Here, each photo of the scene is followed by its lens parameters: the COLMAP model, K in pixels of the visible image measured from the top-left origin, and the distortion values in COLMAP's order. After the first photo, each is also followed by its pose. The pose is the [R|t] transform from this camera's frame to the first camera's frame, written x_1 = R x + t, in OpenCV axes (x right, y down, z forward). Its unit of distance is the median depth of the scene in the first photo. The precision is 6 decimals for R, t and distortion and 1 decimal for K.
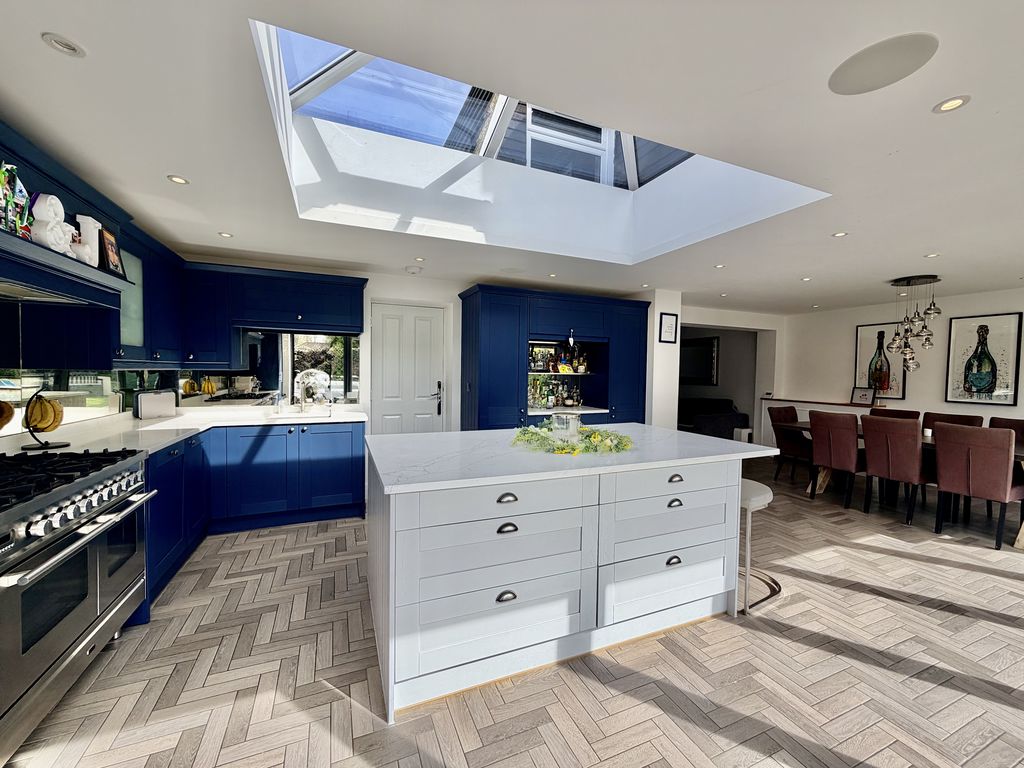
lens RADIAL K [[404.8, 0, 501.8], [0, 404.8, 394.7], [0, 0, 1]] dist [-0.000478, 0.000037]
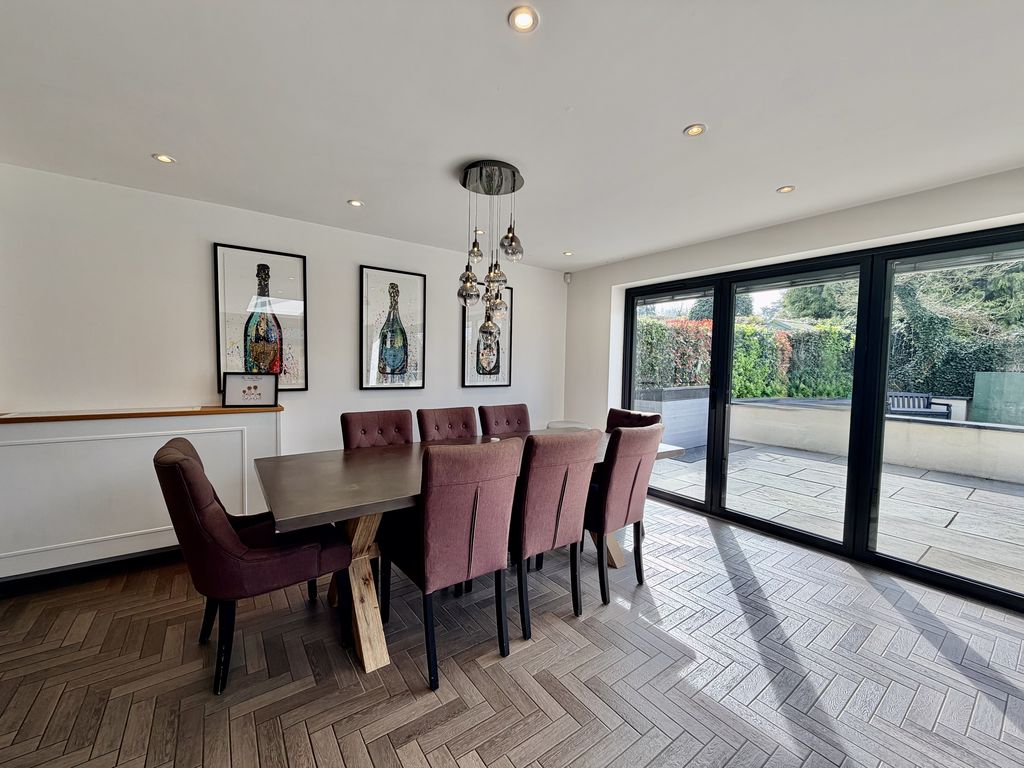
lens RADIAL K [[408.6, 0, 510.6], [0, 408.6, 385.8], [0, 0, 1]] dist [0.001063, 0.000041]
pose [[-0.233040, -0.071069, 0.969867, 0.608552], [0.035732, 0.996027, 0.081572, -0.058005], [-0.971810, 0.053664, -0.229575, 1.486867]]
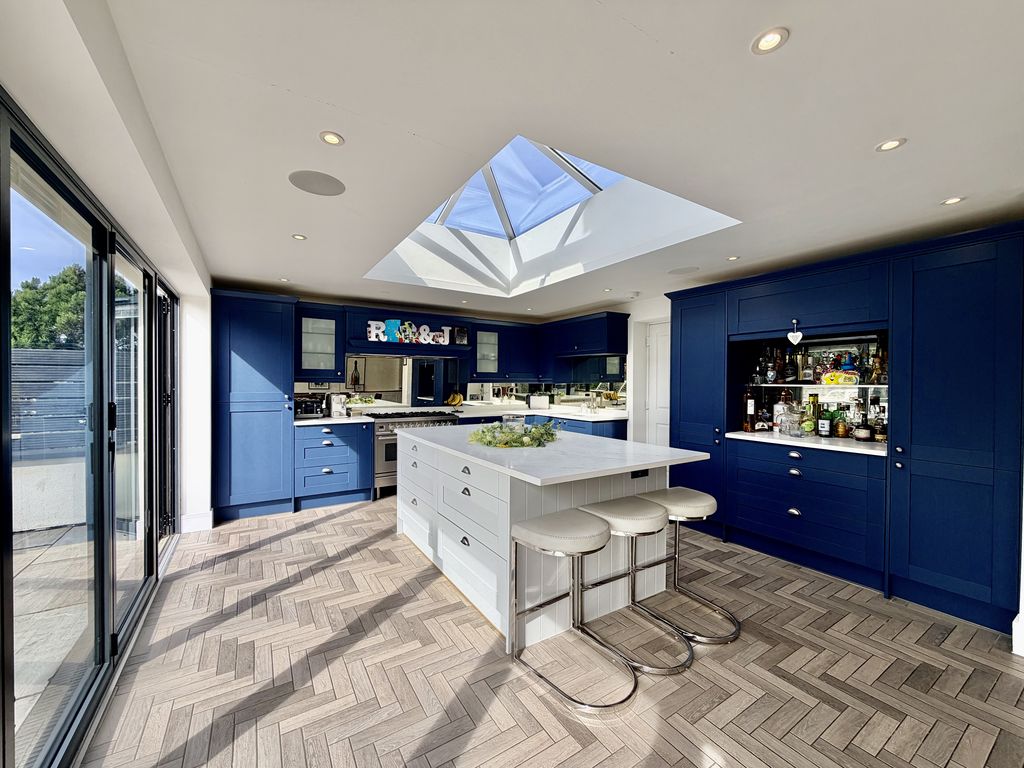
lens RADIAL K [[406.6, 0, 512.0], [0, 406.6, 384.0], [0, 0, 1]] dist [0.001823, 0.000021]
pose [[0.173469, -0.007689, -0.984809, 1.112710], [-0.063773, 0.997783, -0.019024, -0.015651], [0.982772, 0.066104, 0.172594, 0.624194]]
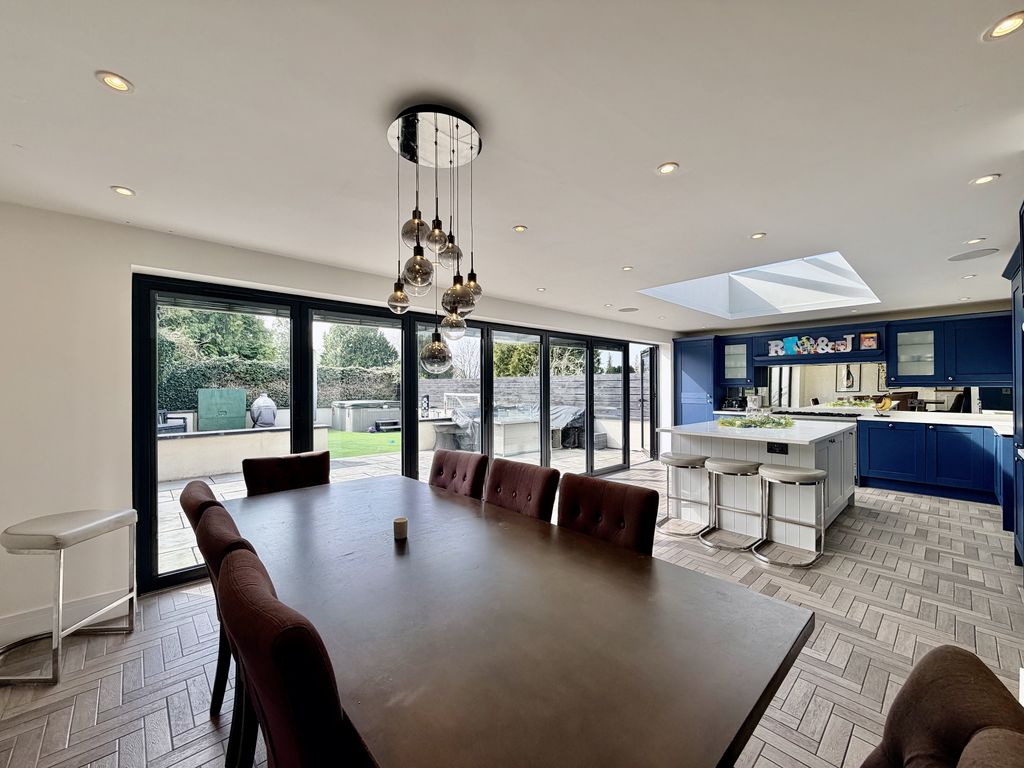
lens RADIAL K [[408.6, 0, 510.6], [0, 408.6, 385.8], [0, 0, 1]] dist [0.001063, 0.000041]
pose [[-0.938084, -0.010980, -0.346235, 1.464975], [-0.030197, 0.998285, 0.050158, -0.088771], [0.345090, 0.057508, -0.936806, 1.872530]]
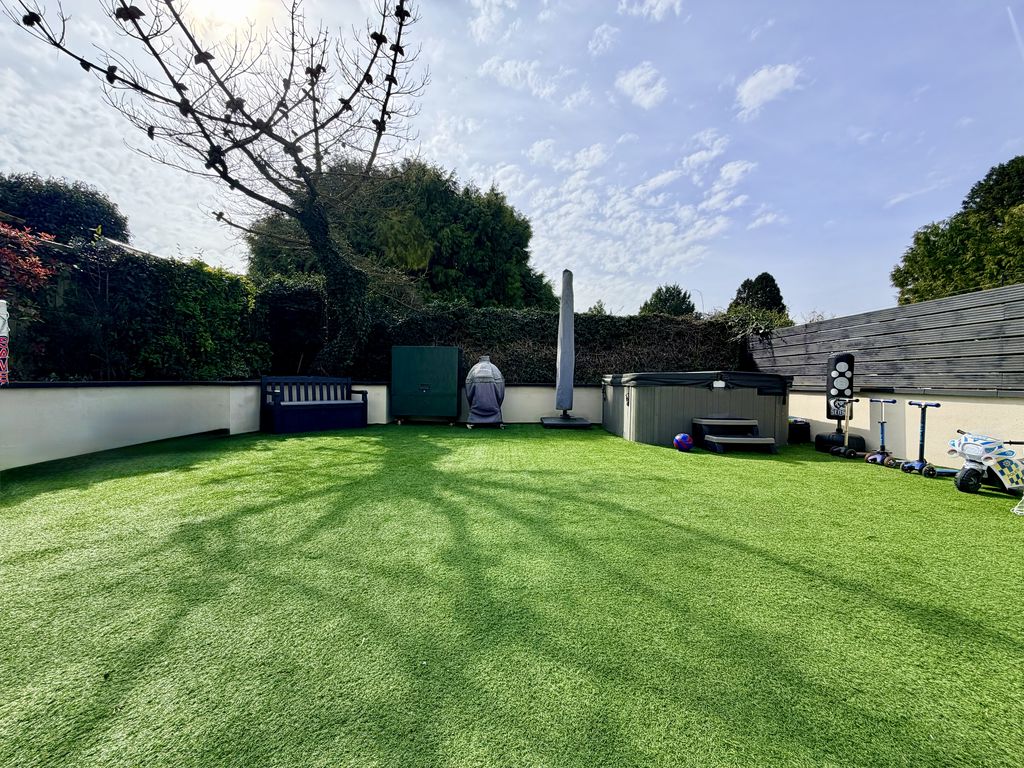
lens RADIAL K [[416.0, 0, 509.5], [0, 416.0, 385.5], [0, 0, 1]] dist [0.001000, -0.000225]
pose [[-0.931342, -0.025226, 0.363270, 1.386336], [0.000957, 0.997425, 0.071715, 0.291120], [-0.364144, 0.067139, -0.928920, -0.856646]]
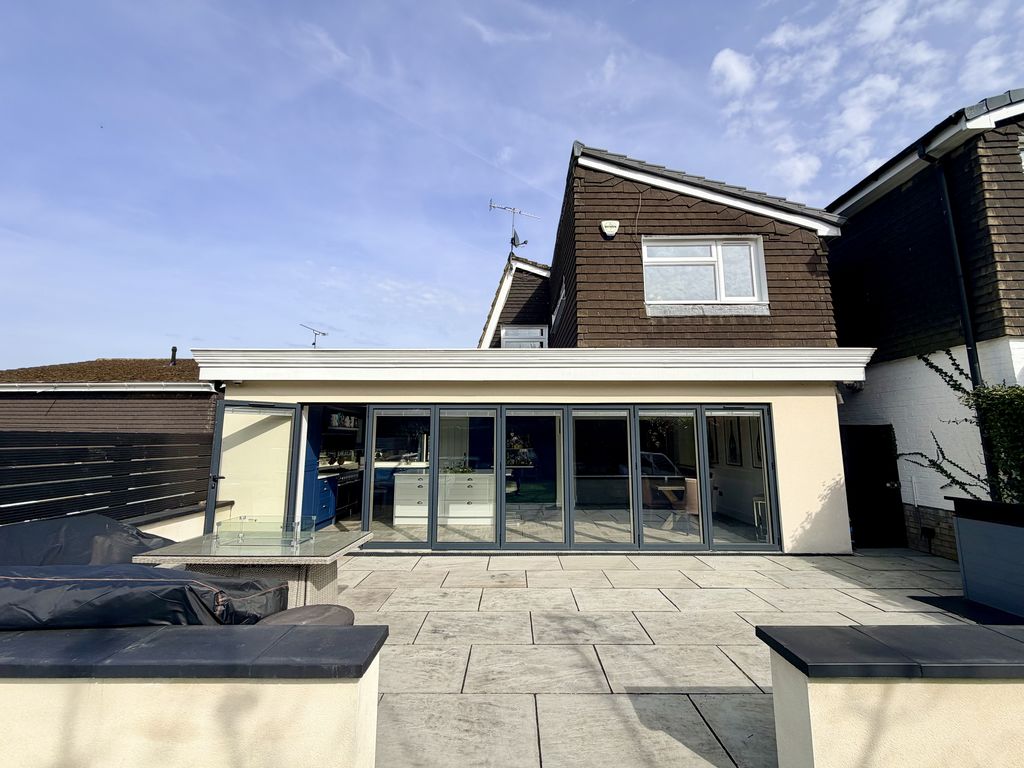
lens RADIAL K [[406.6, 0, 512.0], [0, 406.6, 384.0], [0, 0, 1]] dist [0.001823, 0.000021]
pose [[0.923195, -0.062388, -0.379234, 1.542256], [-0.011873, 0.981636, -0.190392, 0.045308], [0.384148, 0.180272, 0.905501, -1.626860]]
